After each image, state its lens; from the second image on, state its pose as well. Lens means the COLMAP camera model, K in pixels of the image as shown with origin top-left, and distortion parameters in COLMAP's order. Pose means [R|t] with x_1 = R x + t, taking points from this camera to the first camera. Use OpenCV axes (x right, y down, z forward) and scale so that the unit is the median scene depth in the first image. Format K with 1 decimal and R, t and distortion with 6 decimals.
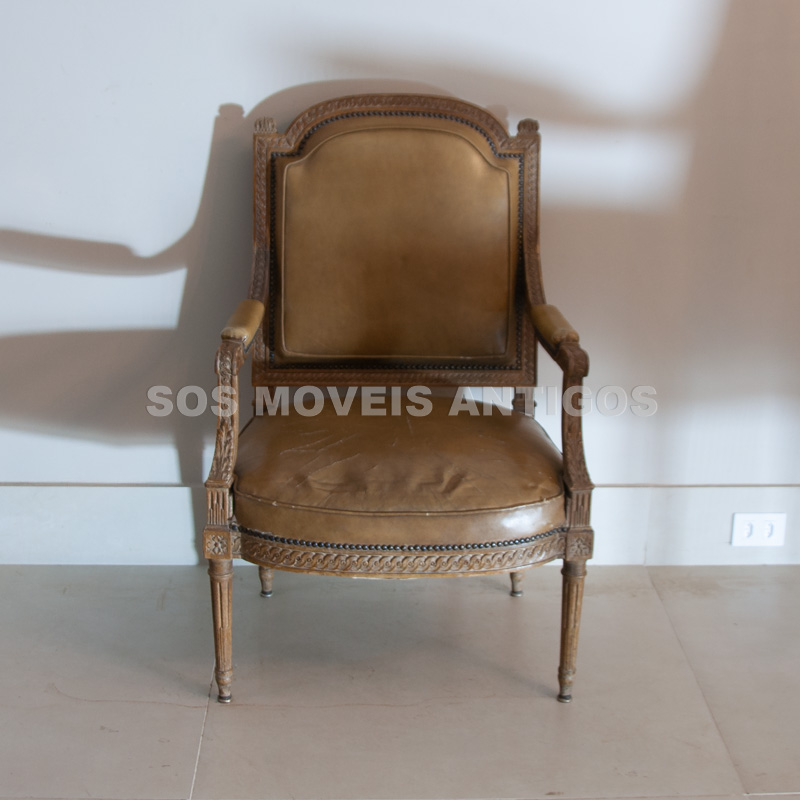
lens RADIAL K [[1705.1, 0, 443.0], [0, 1705.1, 355.1], [0, 0, 1]] dist [-0.133917, 0.000000]
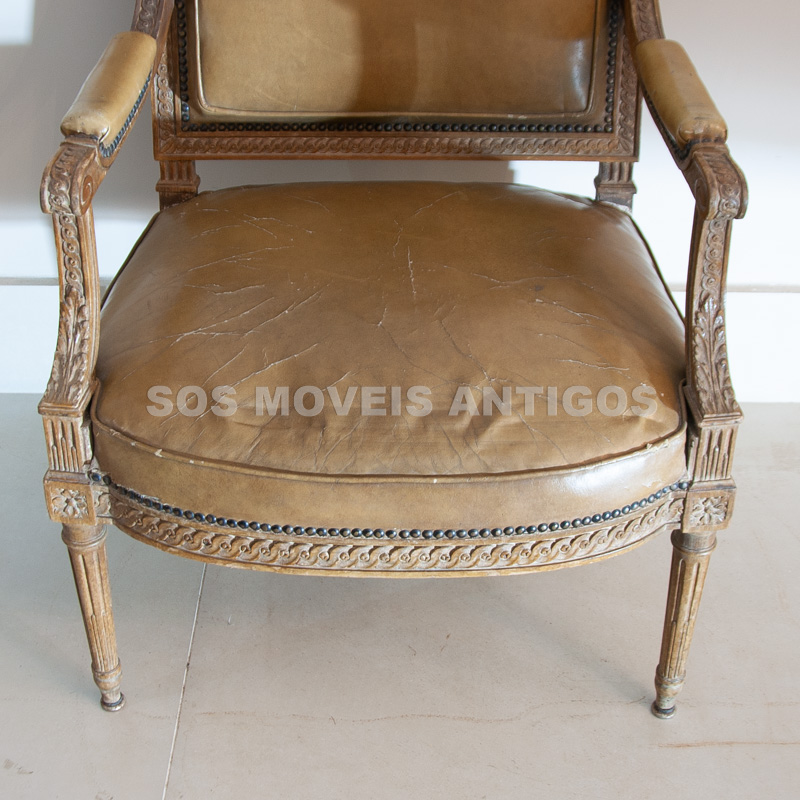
lens RADIAL K [[1627.3, 0, 387.5], [0, 1627.3, 404.3], [0, 0, 1]] dist [-0.156460, 0.000000]
pose [[0.997158, 0.020402, -0.072530, 0.012545], [0.005264, 0.941421, 0.337192, -0.102013], [0.075160, -0.336615, 0.938638, 0.503257]]
